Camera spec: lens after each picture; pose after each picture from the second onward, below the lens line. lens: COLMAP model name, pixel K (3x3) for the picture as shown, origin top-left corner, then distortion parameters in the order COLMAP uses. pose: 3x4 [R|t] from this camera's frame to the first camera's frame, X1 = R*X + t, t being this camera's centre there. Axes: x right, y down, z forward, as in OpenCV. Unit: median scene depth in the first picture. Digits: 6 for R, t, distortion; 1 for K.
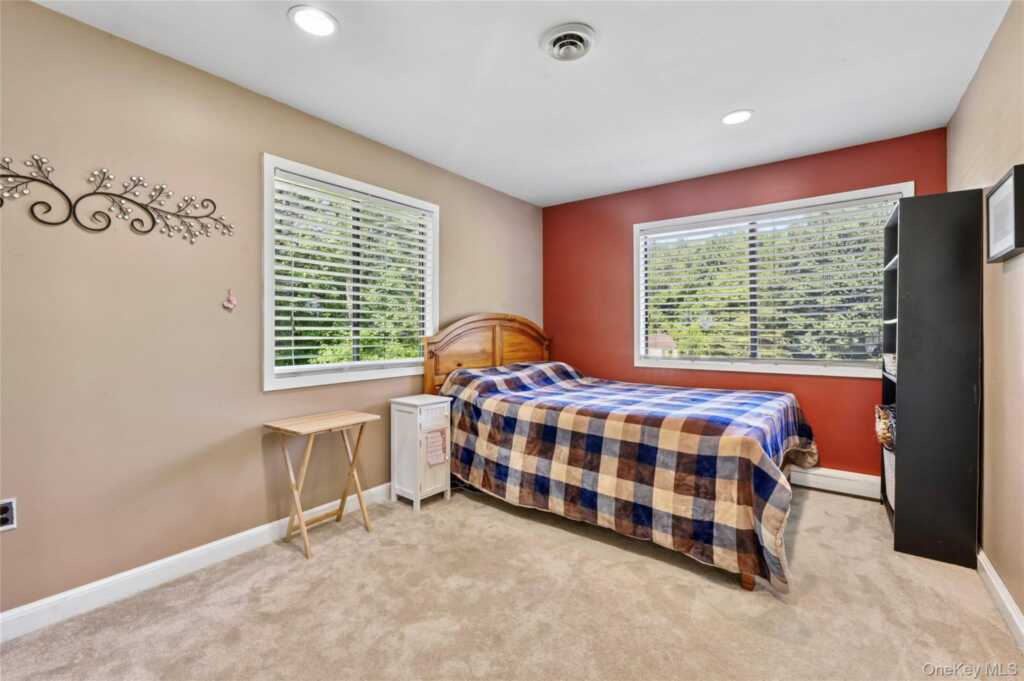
lens RADIAL K [[442.0, 0, 512.4], [0, 442.0, 337.2], [0, 0, 1]] dist [0.000649, 0.000066]
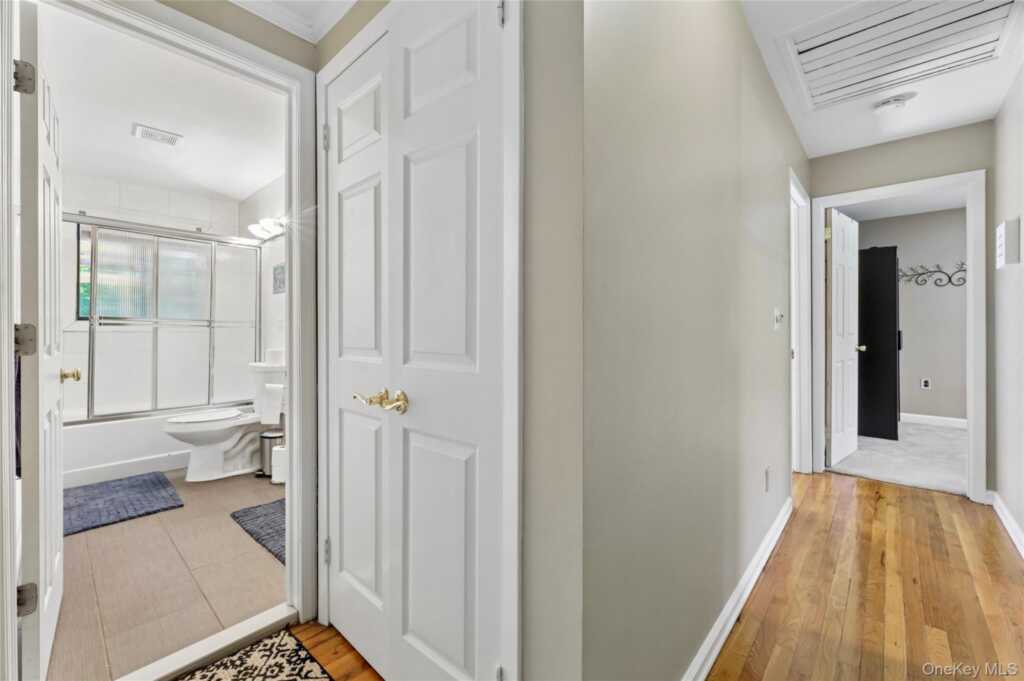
lens RADIAL K [[421.1, 0, 512.0], [0, 421.1, 335.1], [0, 0, 1]] dist [0.002828, 0.000059]
pose [[-0.089487, 0.003409, -0.995982, 1.835018], [-0.005862, 0.999975, 0.003949, 0.059566], [0.995971, 0.006192, -0.089465, -1.447265]]
